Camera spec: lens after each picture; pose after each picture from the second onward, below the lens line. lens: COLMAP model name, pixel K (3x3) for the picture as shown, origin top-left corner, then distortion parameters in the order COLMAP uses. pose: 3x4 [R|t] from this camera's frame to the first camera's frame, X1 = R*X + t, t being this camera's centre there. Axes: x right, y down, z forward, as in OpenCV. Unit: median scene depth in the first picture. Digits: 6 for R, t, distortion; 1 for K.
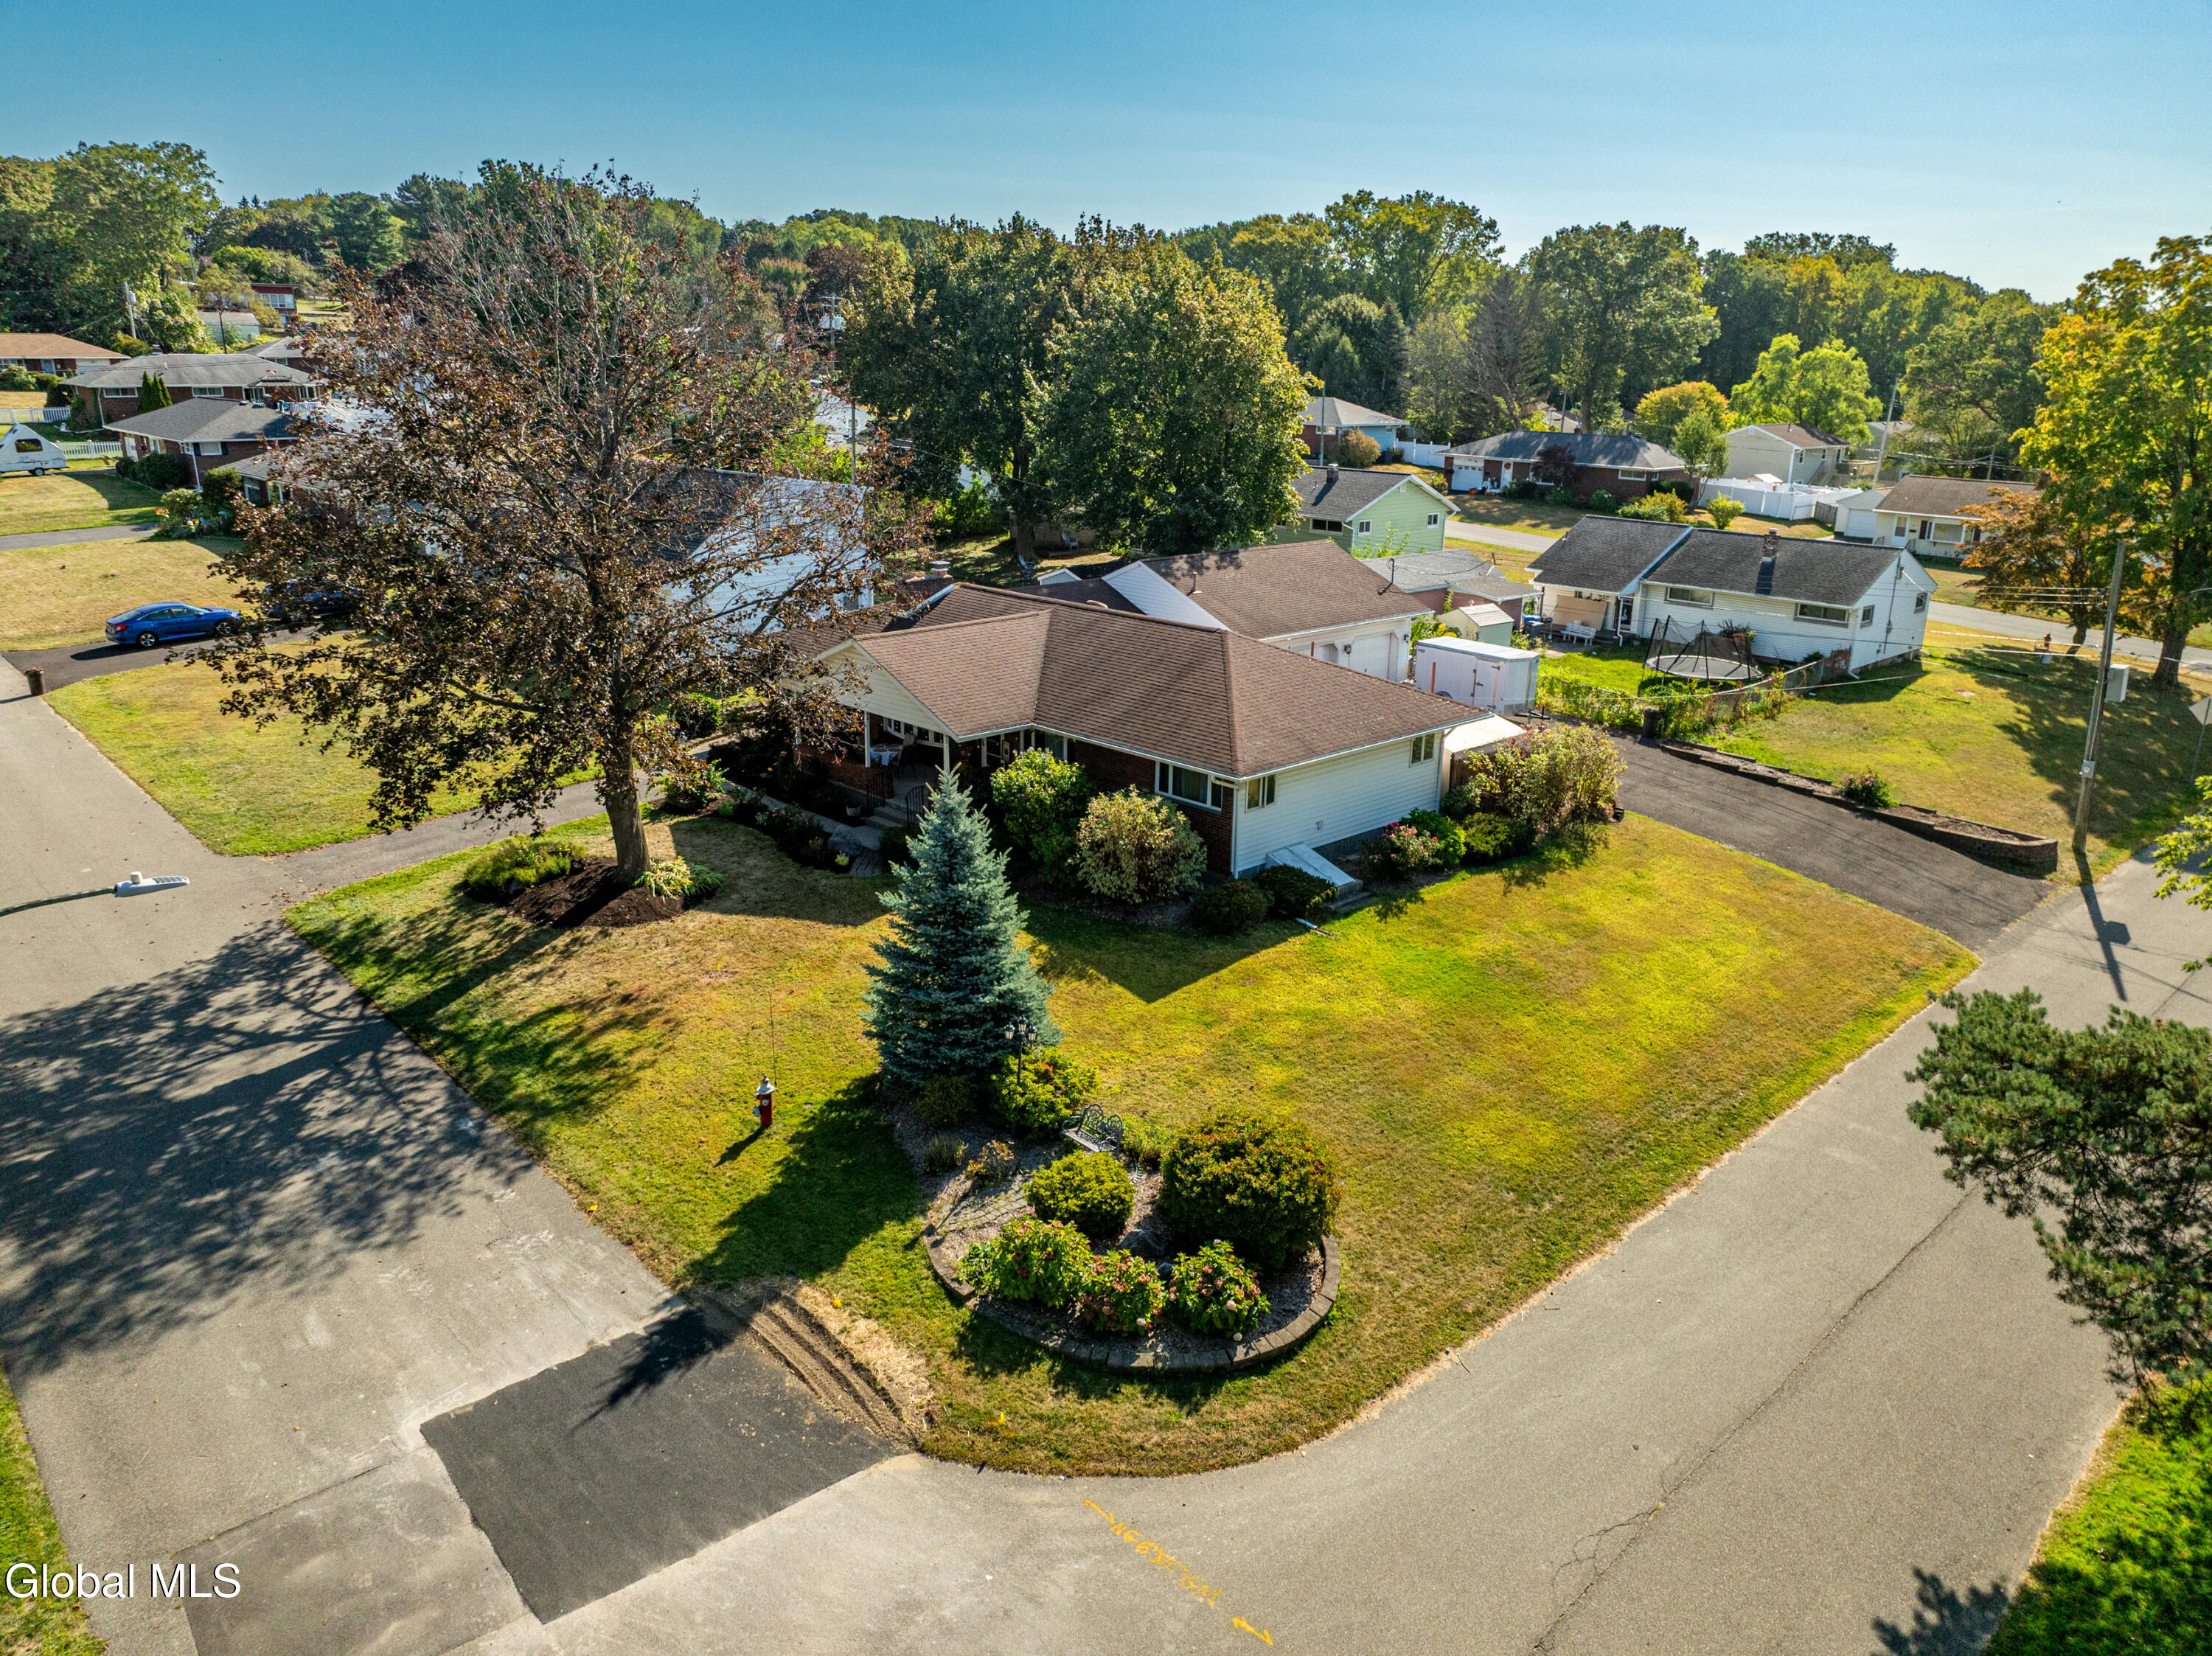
lens RADIAL K [[1545.2, 0, 1108.0], [0, 1545.2, 834.8], [0, 0, 1]] dist [-0.029384, 0.007249]
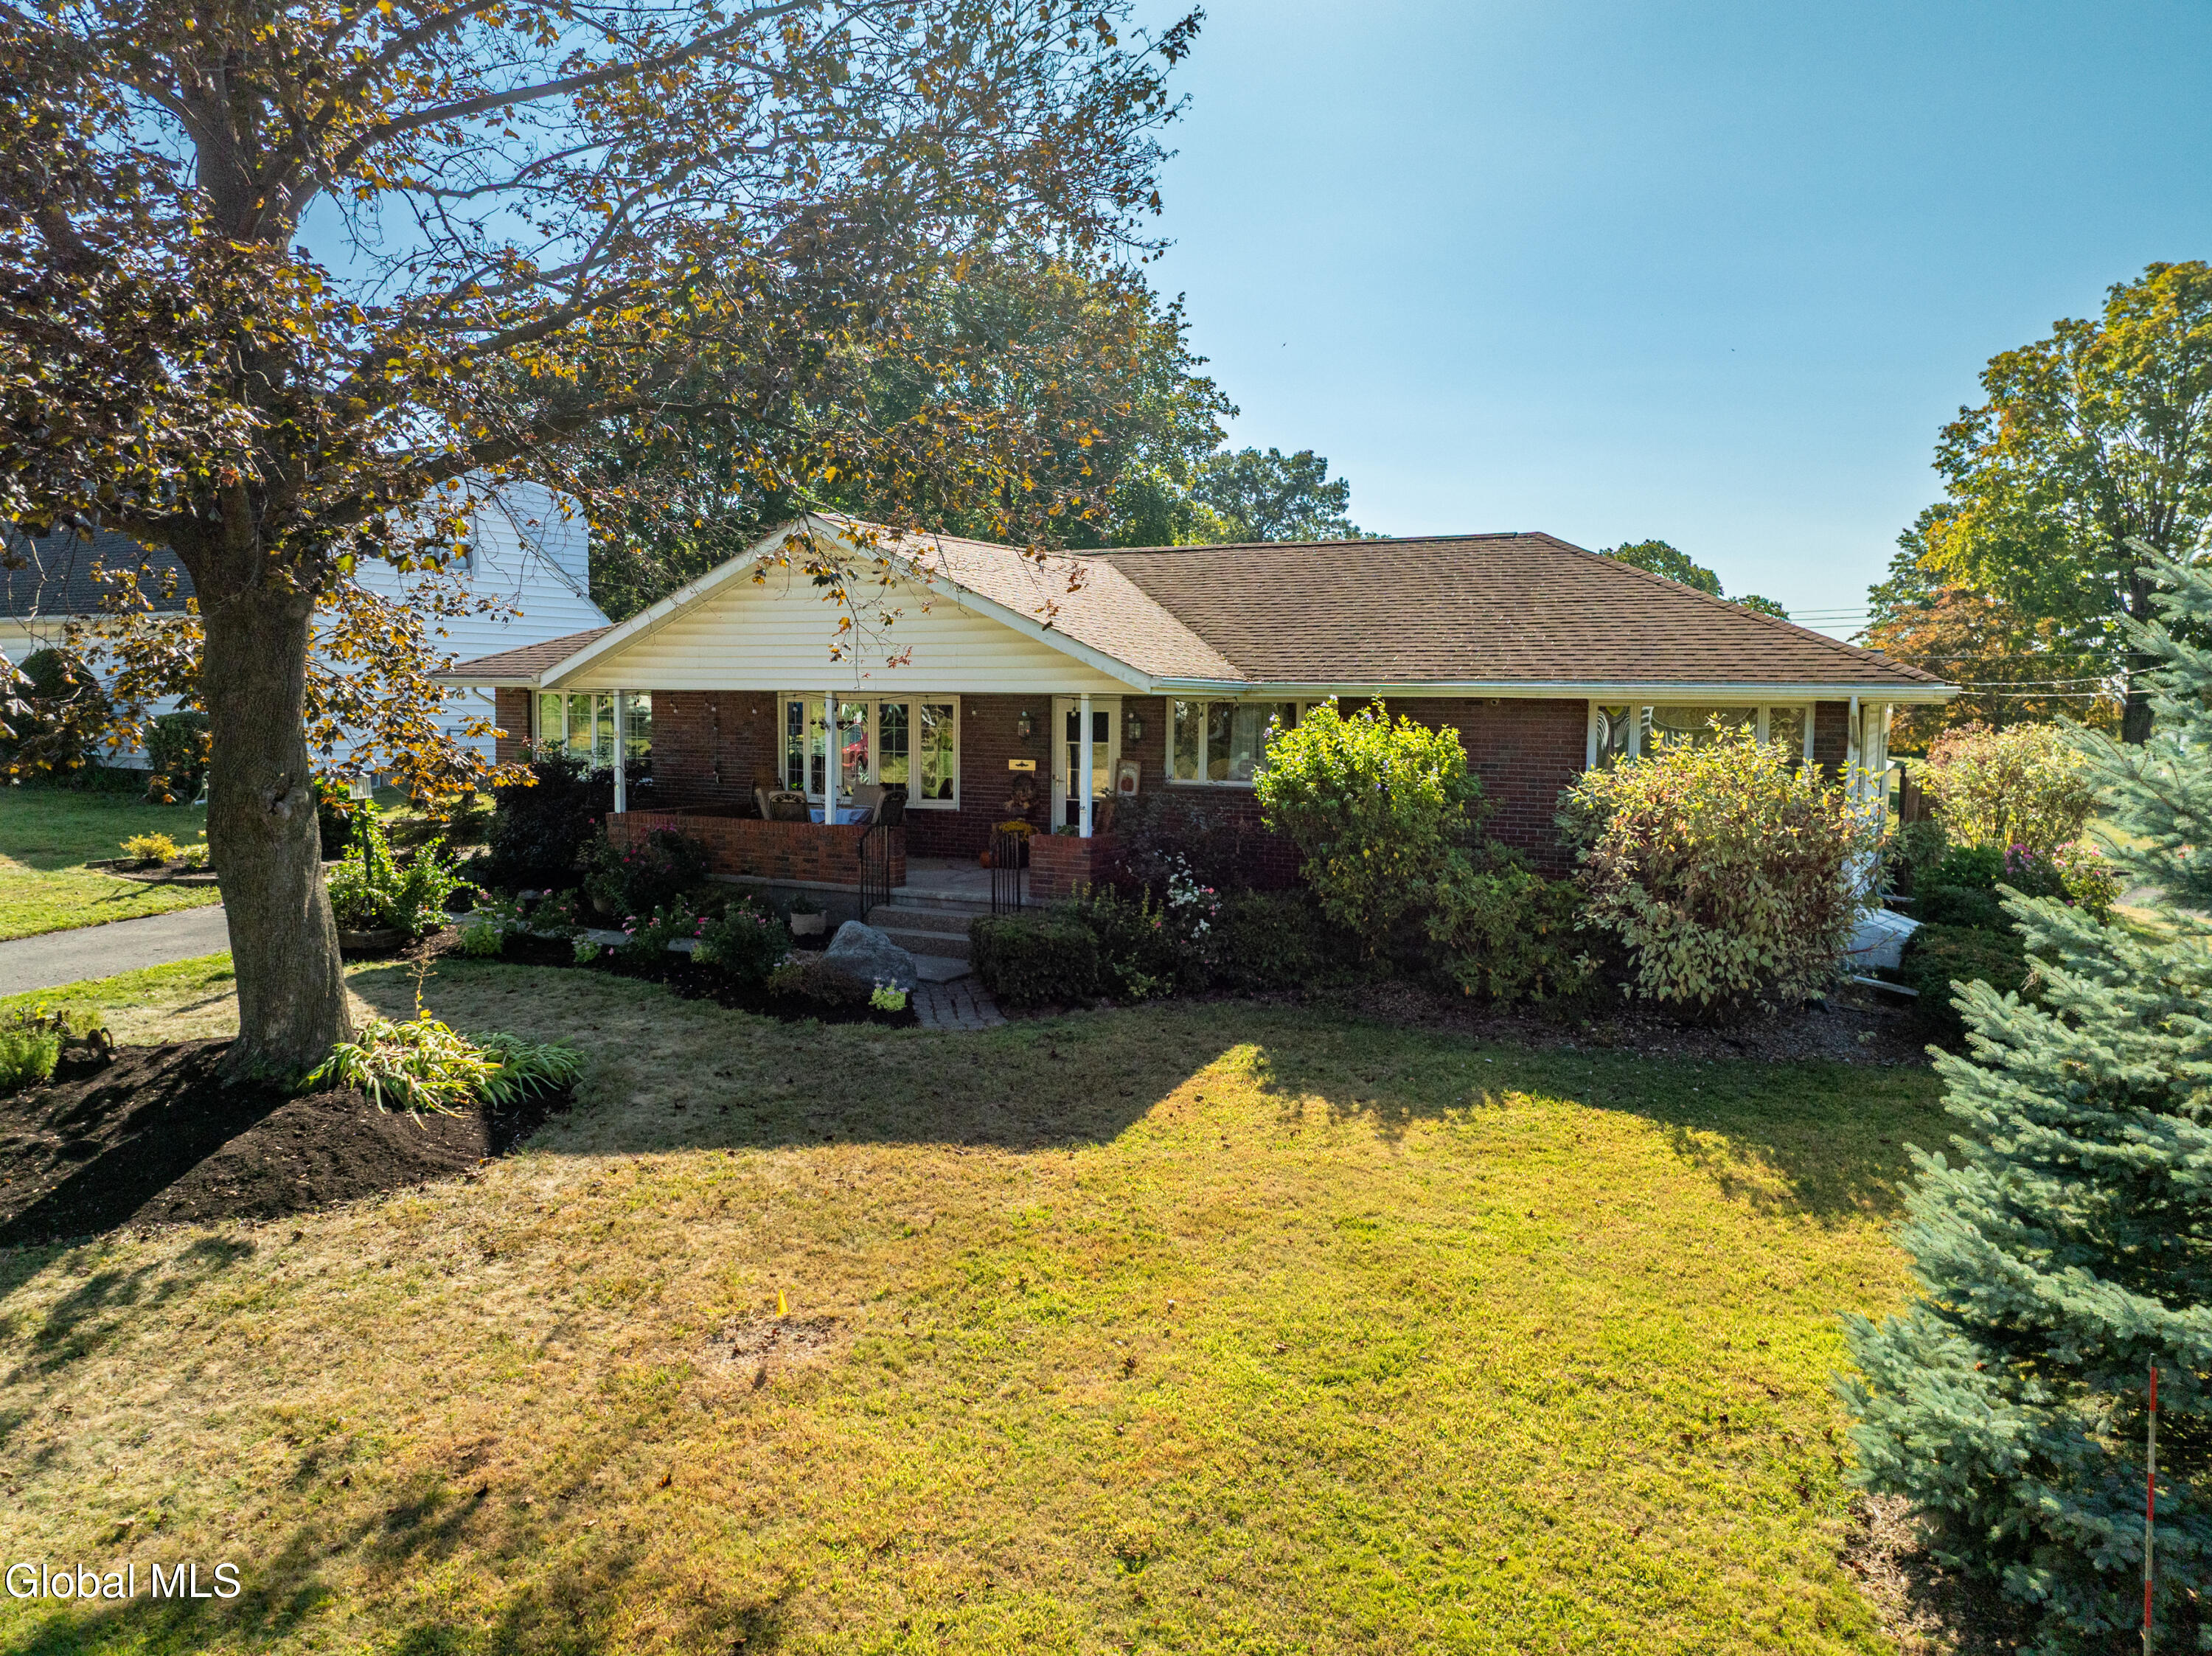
lens RADIAL K [[1545.2, 0, 1108.0], [0, 1545.2, 834.8], [0, 0, 1]] dist [-0.029384, 0.007249]
pose [[0.955292, -0.031442, 0.293987, -0.260813], [0.089585, 0.978369, -0.186462, 0.058486], [-0.281765, 0.204462, 0.937445, 0.709423]]
